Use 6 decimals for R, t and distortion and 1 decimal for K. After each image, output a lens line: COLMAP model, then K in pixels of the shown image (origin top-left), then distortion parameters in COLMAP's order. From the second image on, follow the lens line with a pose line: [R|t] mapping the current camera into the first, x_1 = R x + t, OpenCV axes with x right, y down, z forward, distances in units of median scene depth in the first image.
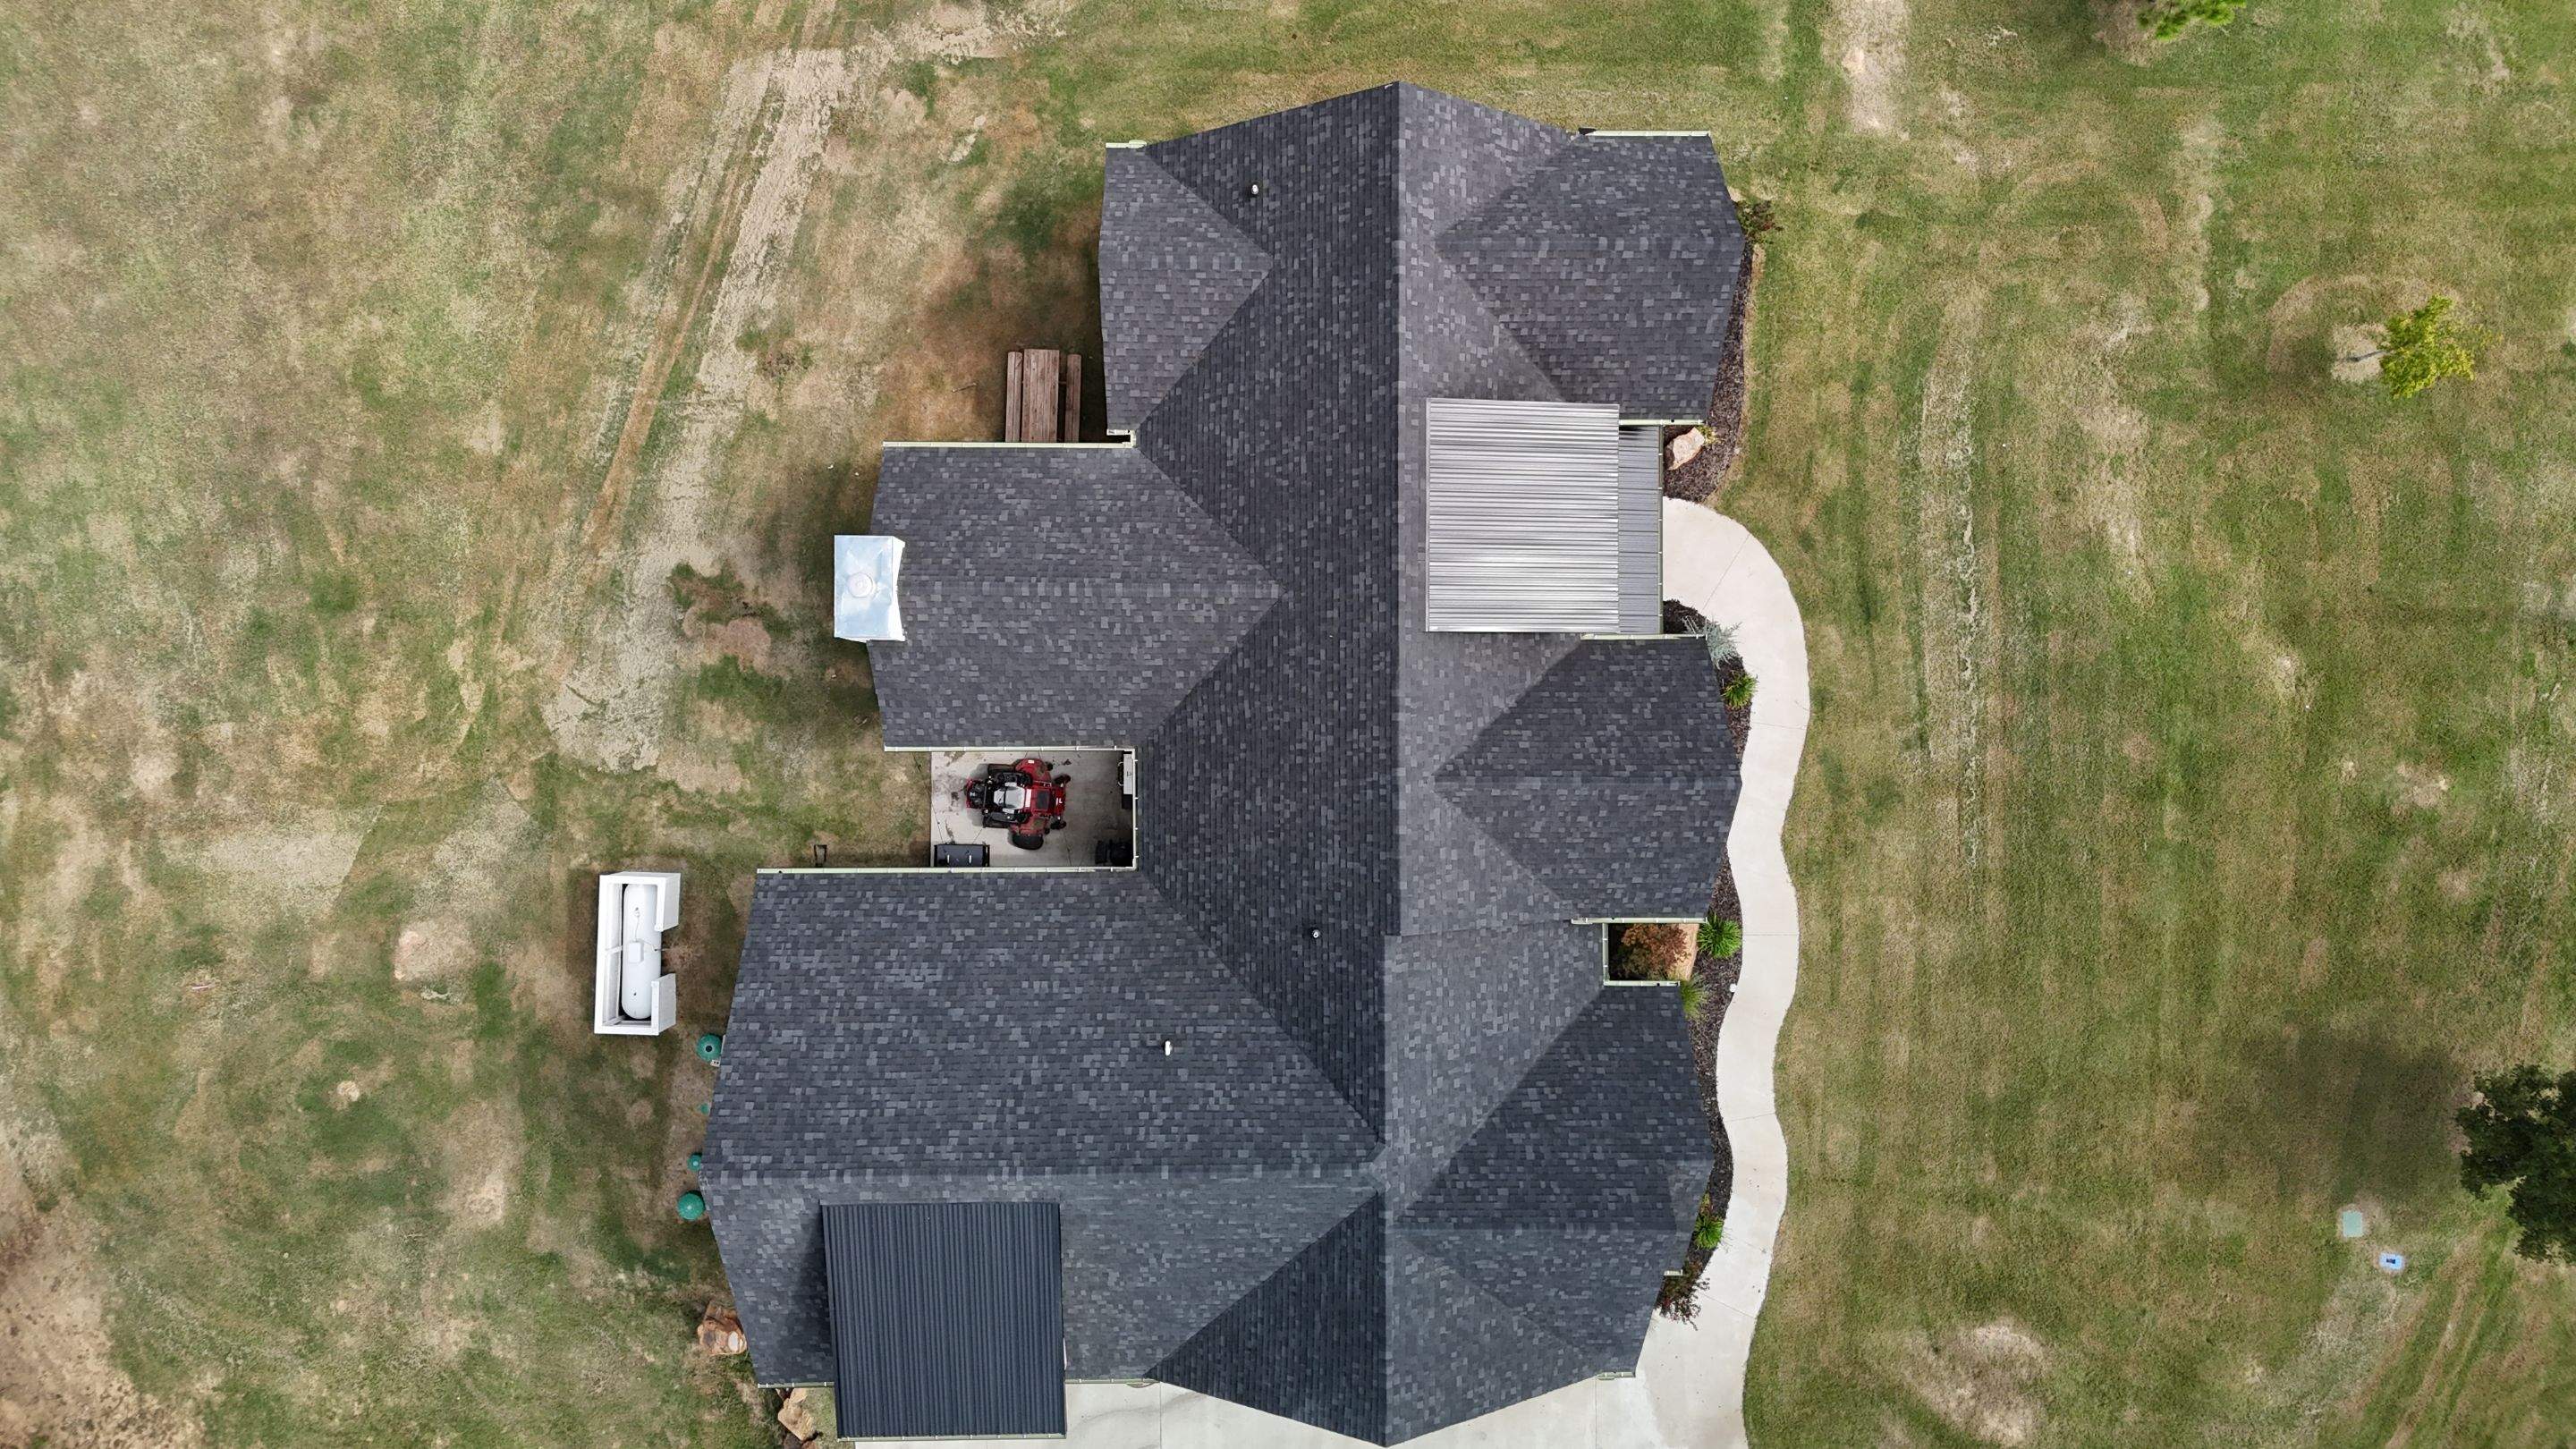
lens RADIAL K [[1901.4, 0, 1278.1], [0, 1901.4, 731.8], [0, 0, 1]] dist [0.058090, -0.028308]
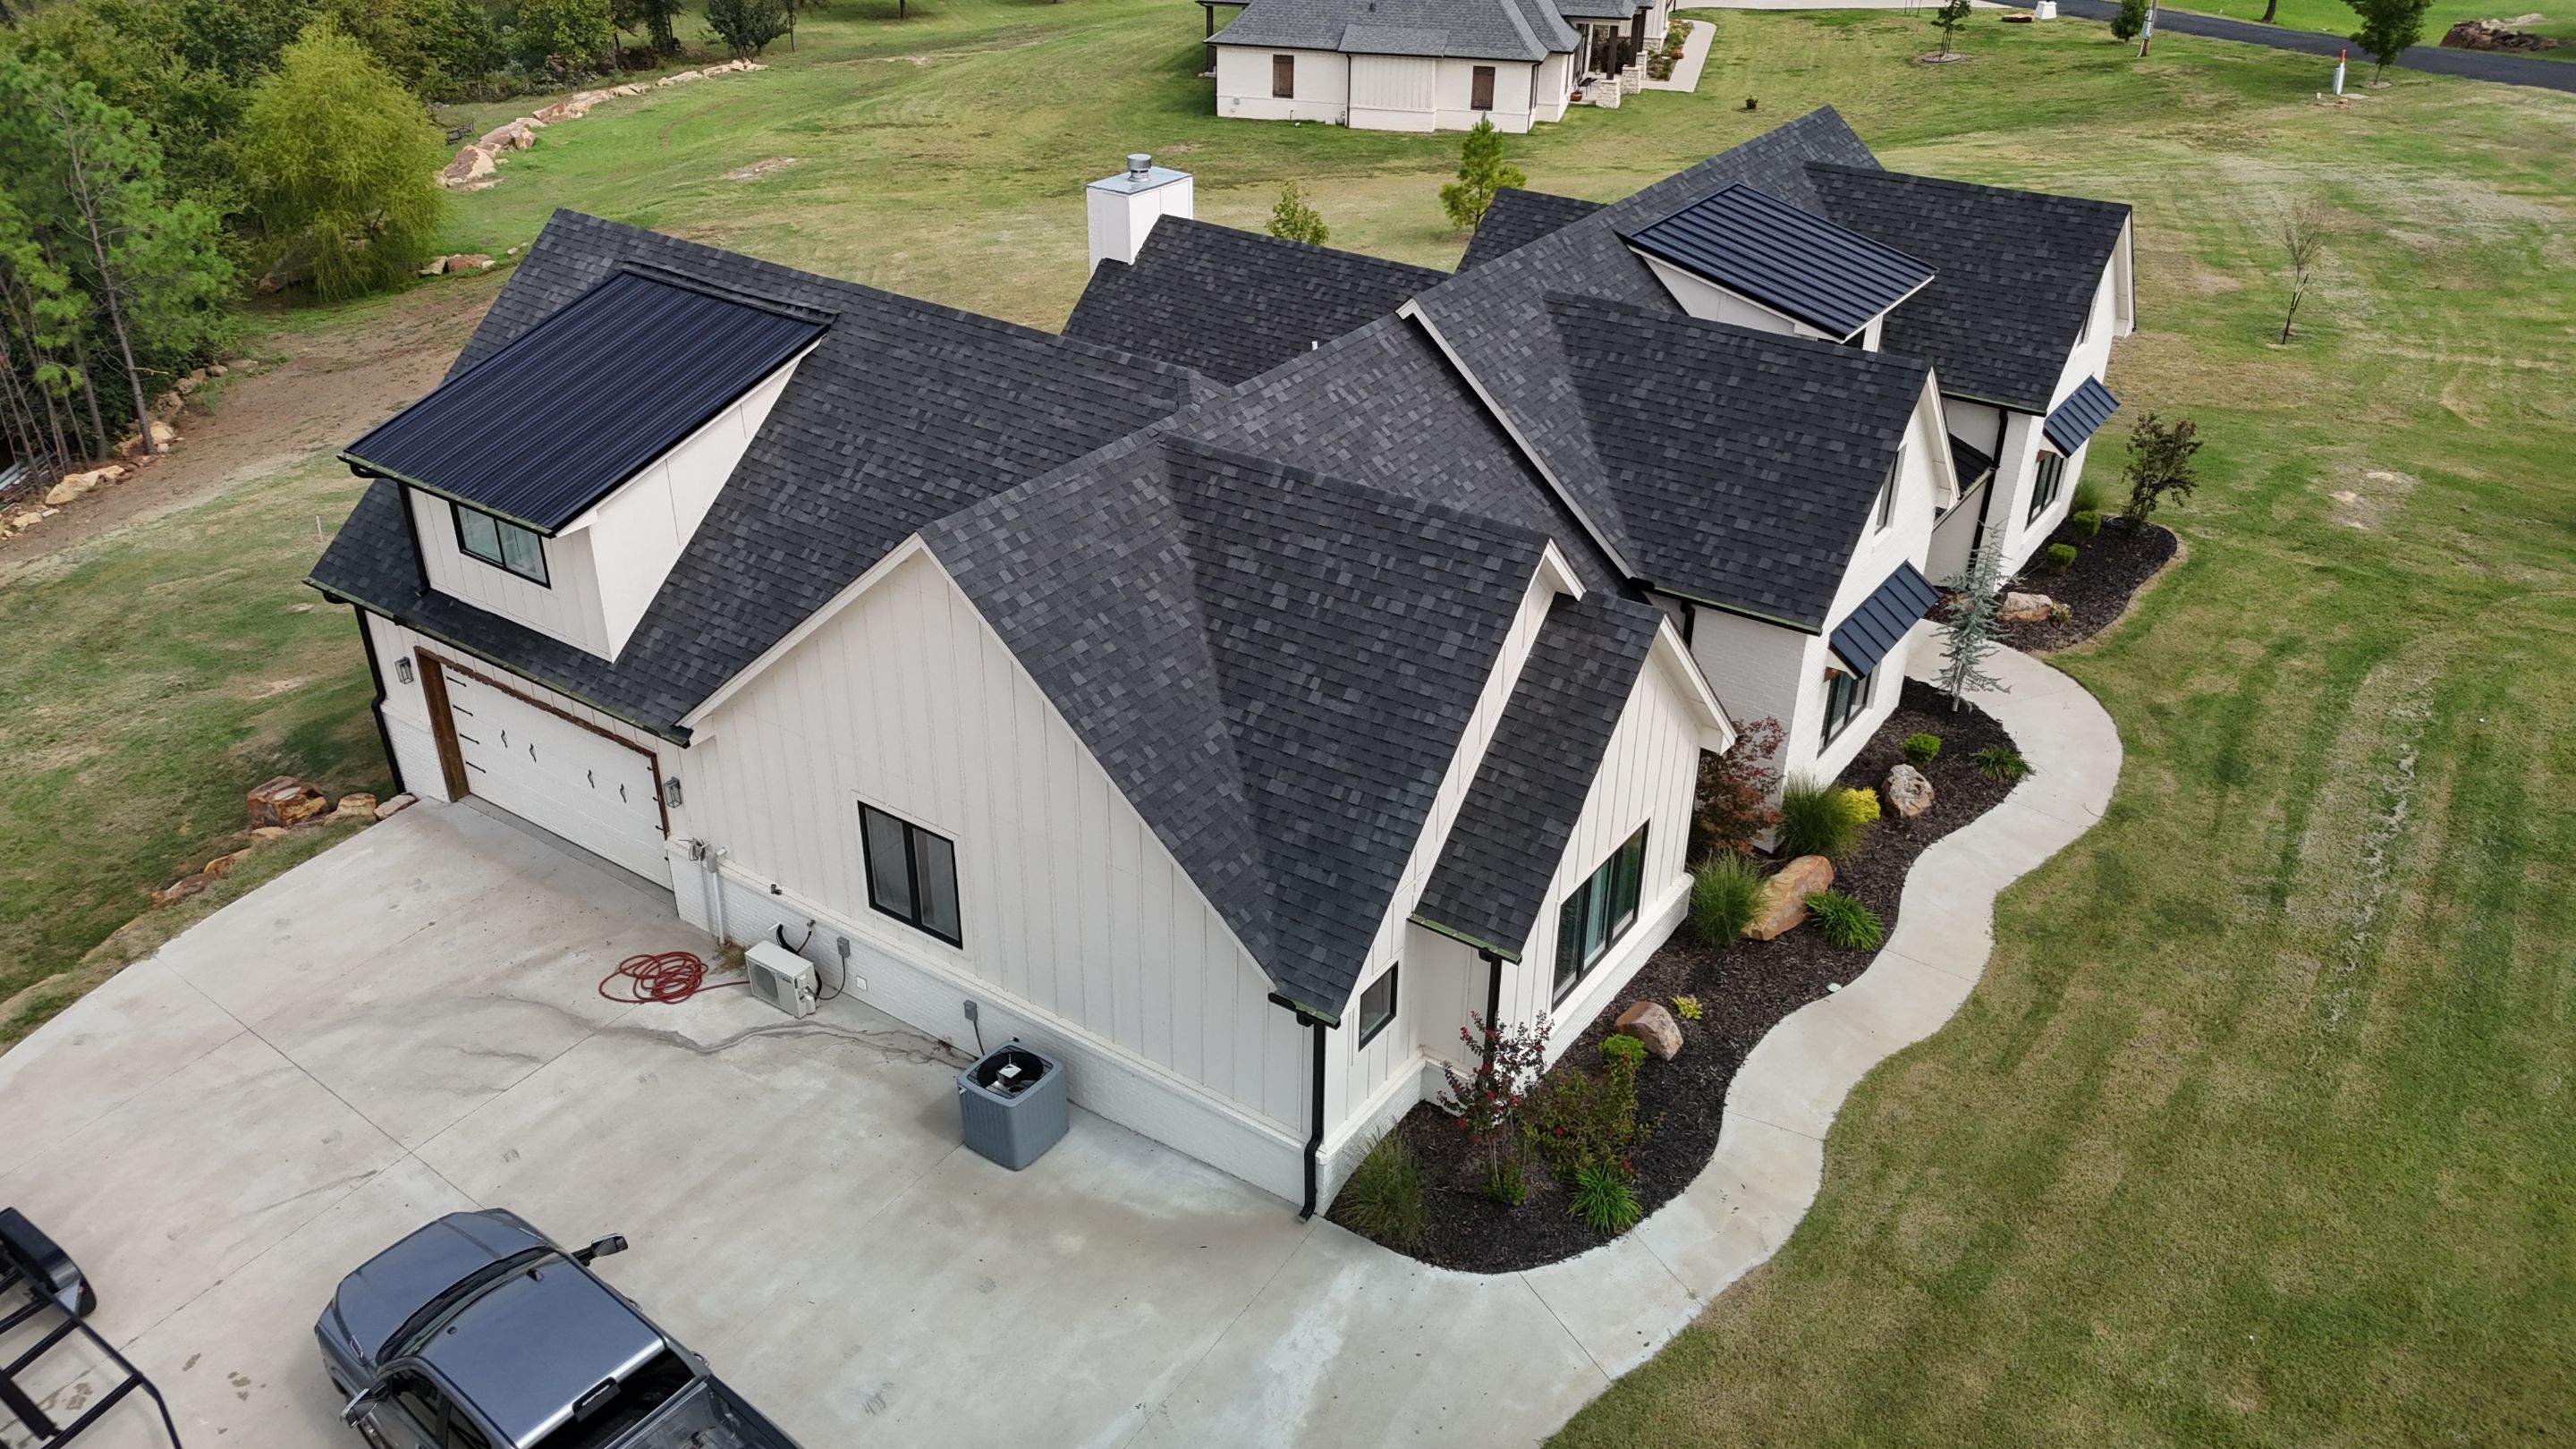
lens RADIAL K [[1901.4, 0, 1282.2], [0, 1901.4, 732.6], [0, 0, 1]] dist [0.058090, -0.028308]
pose [[0.819152, 0.277412, -0.502029, 0.374507], [-0.573574, 0.393734, -0.718322, 0.623353], [-0.001605, 0.876366, 0.481644, 0.656708]]
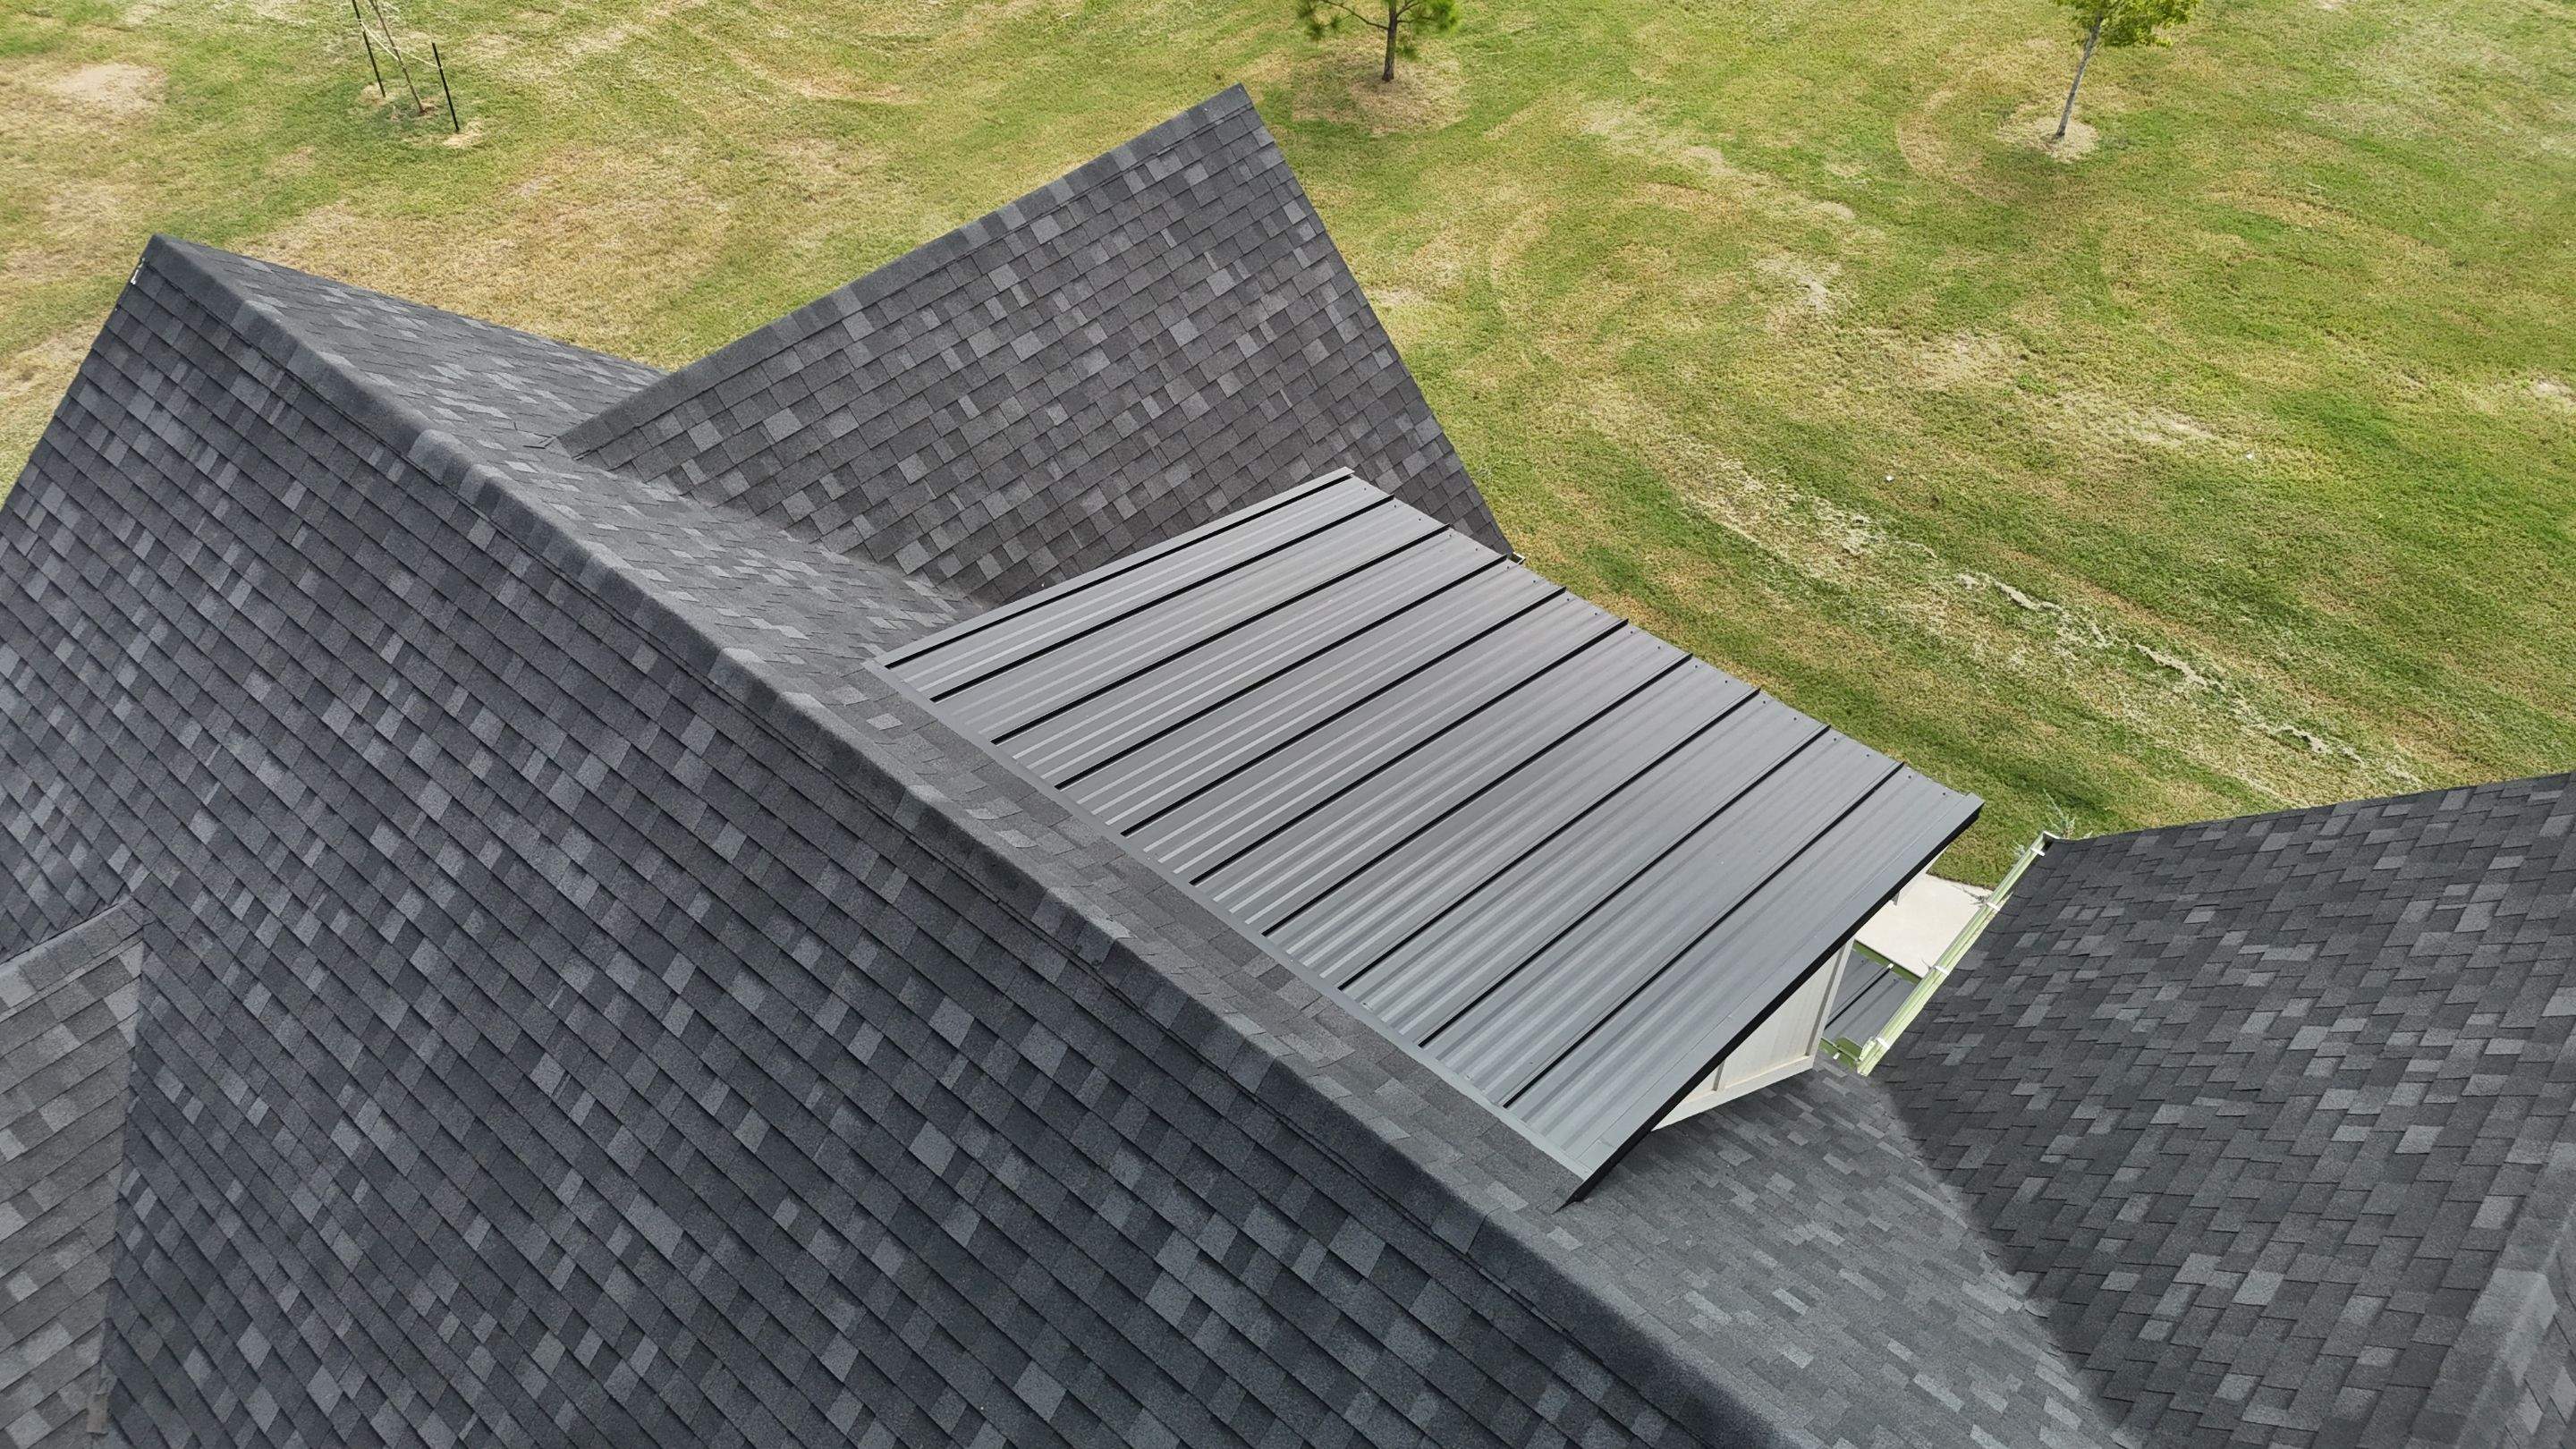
lens RADIAL K [[1901.4, 0, 1286.1], [0, 1901.4, 725.4], [0, 0, 1]] dist [0.058090, -0.028308]
pose [[0.662513, -0.537777, 0.521414, -0.021050], [0.749012, 0.468608, -0.468388, -0.002889], [0.007549, 0.700859, 0.713260, 0.686091]]
